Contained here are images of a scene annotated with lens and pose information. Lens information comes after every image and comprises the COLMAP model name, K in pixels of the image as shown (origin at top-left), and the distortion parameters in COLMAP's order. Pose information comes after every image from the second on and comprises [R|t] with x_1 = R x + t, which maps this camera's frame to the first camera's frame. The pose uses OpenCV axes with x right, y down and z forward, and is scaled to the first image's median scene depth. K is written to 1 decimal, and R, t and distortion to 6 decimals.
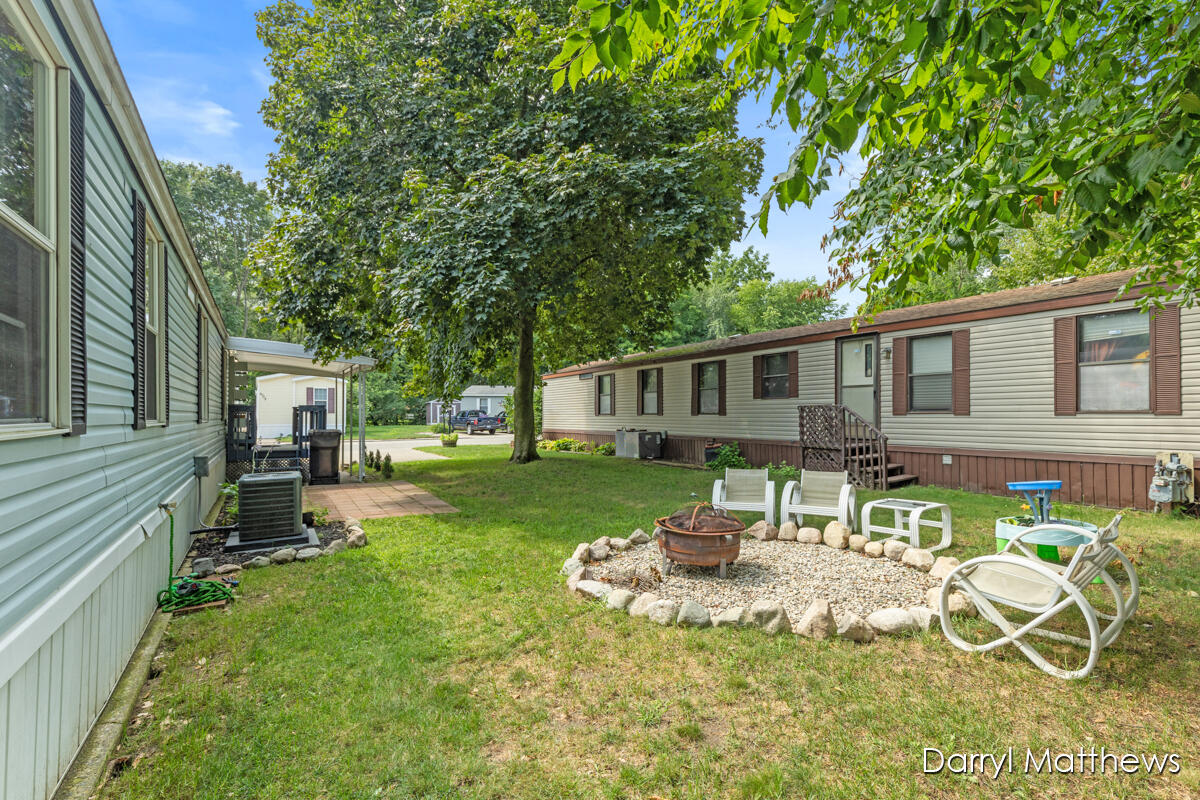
lens RADIAL K [[533.2, 0, 600.0], [0, 533.2, 400.0], [0, 0, 1]] dist [0.001394, 0.000092]
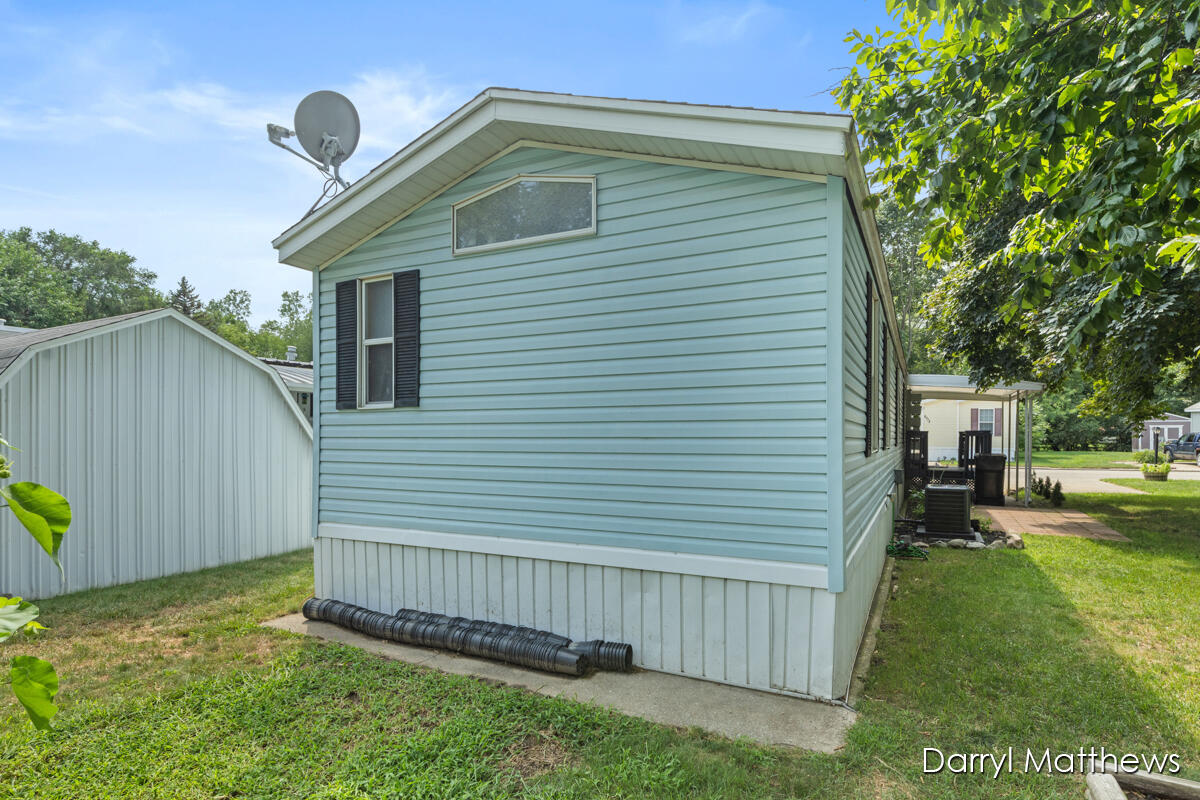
lens RADIAL K [[642.0, 0, 601.9], [0, 642.0, 418.6], [0, 0, 1]] dist [-0.005919, -0.000775]
pose [[0.520065, -0.020424, -0.853882, 0.208558], [0.020548, 0.999724, -0.011397, -0.018720], [0.853879, -0.011618, 0.520341, -0.382476]]
